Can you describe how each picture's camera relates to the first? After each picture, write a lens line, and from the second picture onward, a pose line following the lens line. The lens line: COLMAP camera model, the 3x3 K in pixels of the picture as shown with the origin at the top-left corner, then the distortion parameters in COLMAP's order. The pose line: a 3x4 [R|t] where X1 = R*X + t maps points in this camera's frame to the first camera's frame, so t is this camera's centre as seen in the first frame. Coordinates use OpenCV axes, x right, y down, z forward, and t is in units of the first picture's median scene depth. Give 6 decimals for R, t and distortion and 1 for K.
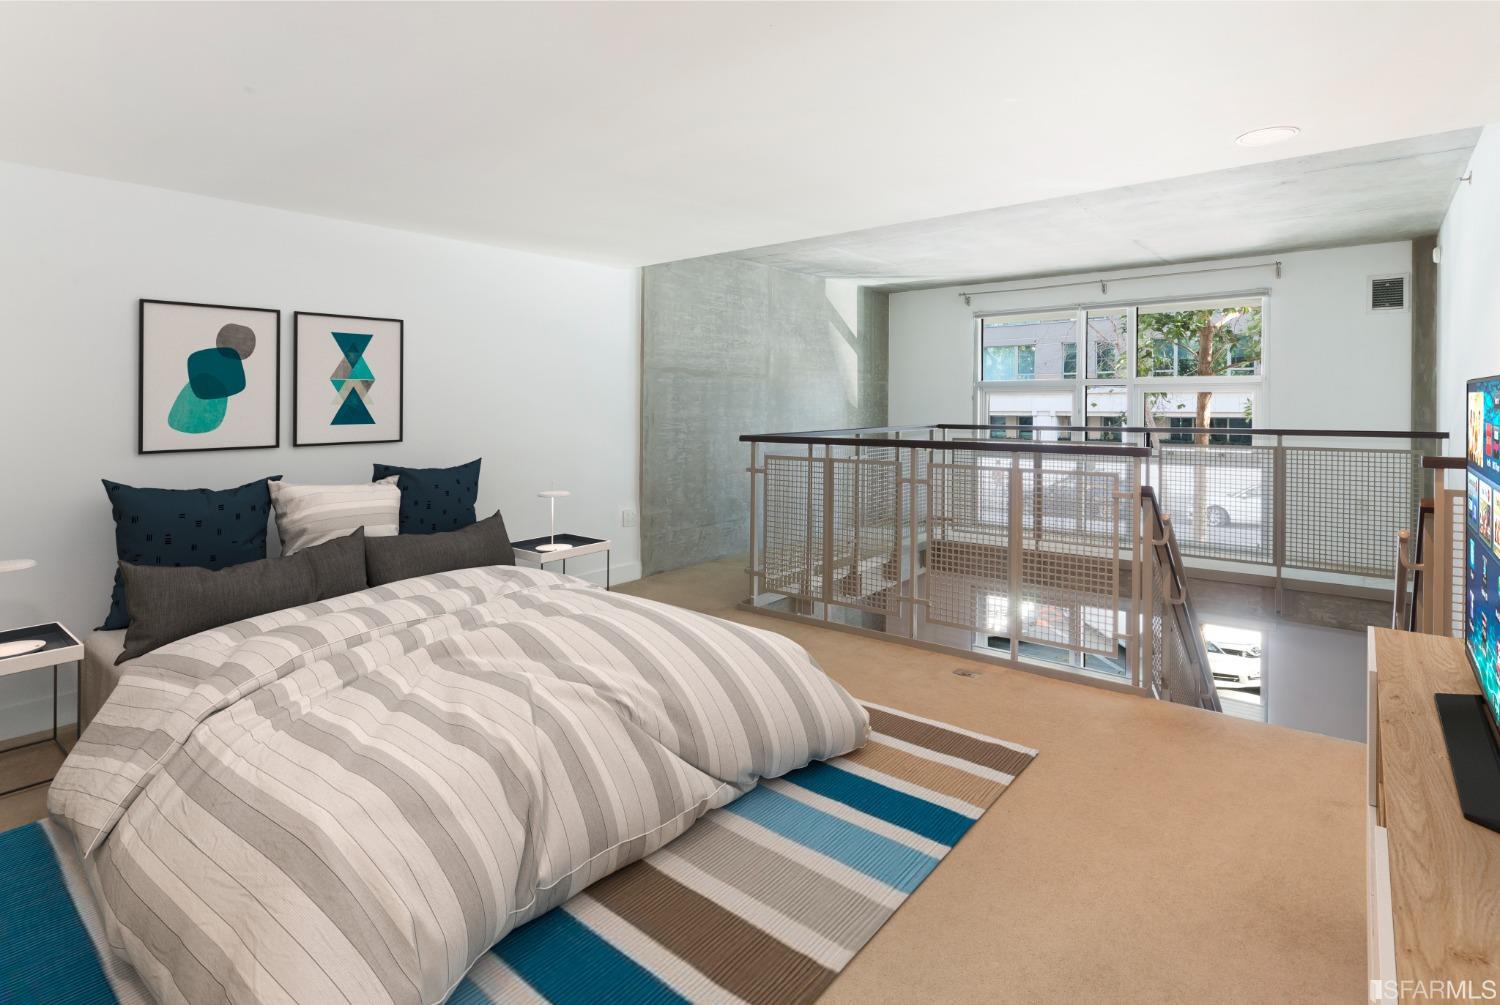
lens RADIAL K [[745.3, 0, 749.1], [0, 745.3, 440.4], [0, 0, 1]] dist [-0.001329, -0.000301]
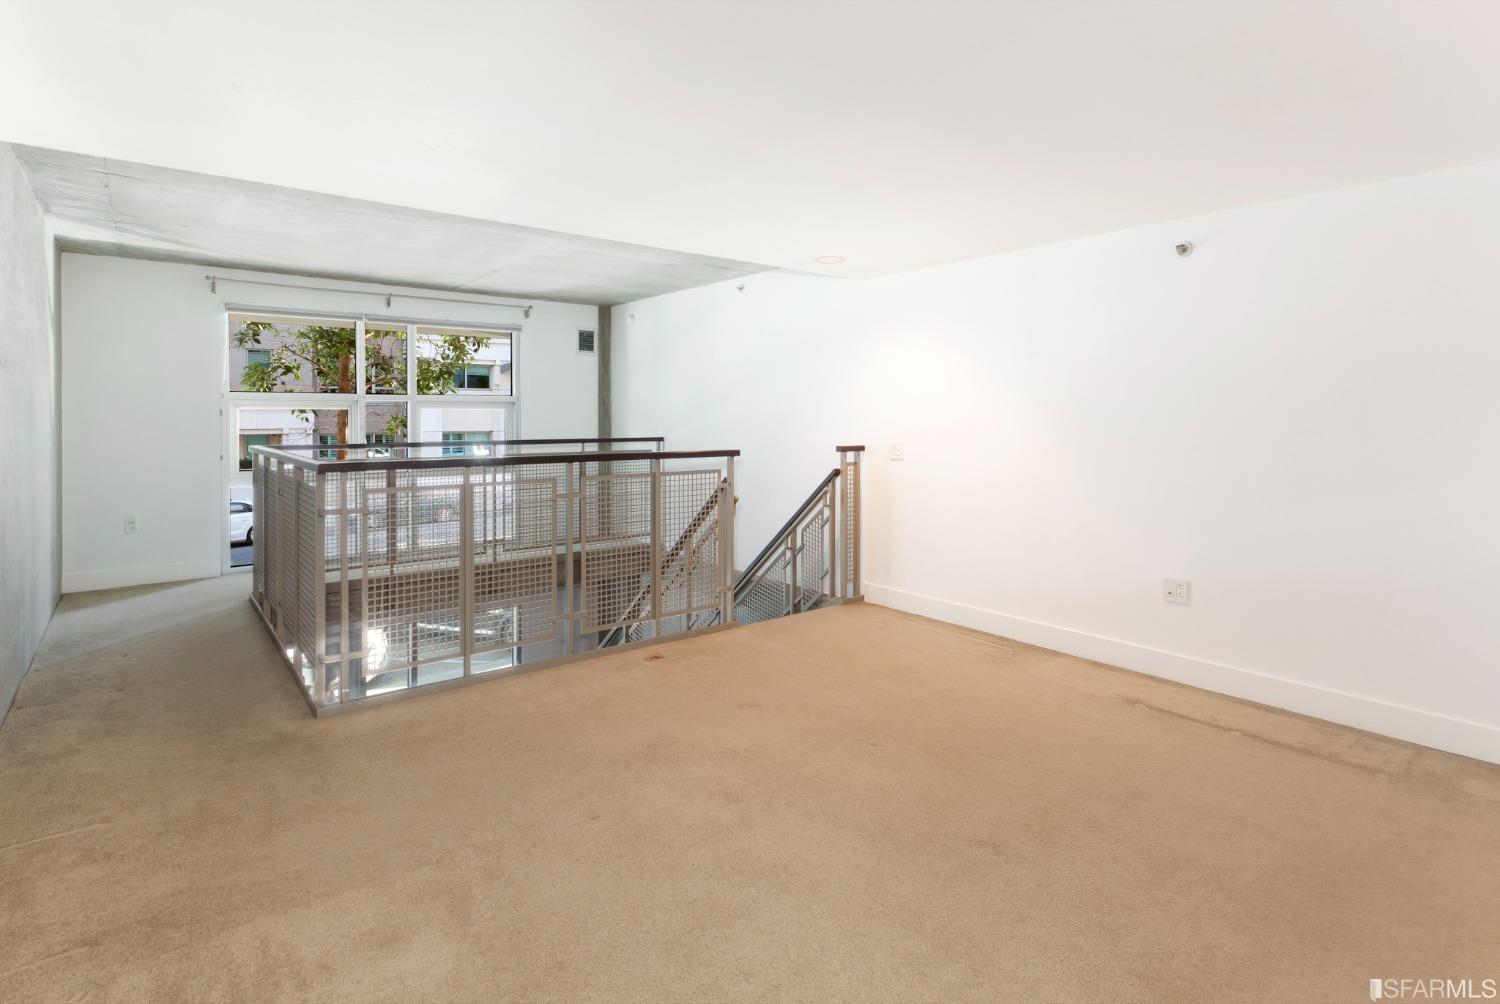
lens RADIAL K [[763.1, 0, 750.0], [0, 763.1, 502.0], [0, 0, 1]] dist [-0.001919, -0.000233]
pose [[0.214537, -0.104721, 0.971086, -0.529001], [0.049543, 0.994123, 0.096259, -0.018011], [-0.975459, 0.027460, 0.218464, 0.395696]]
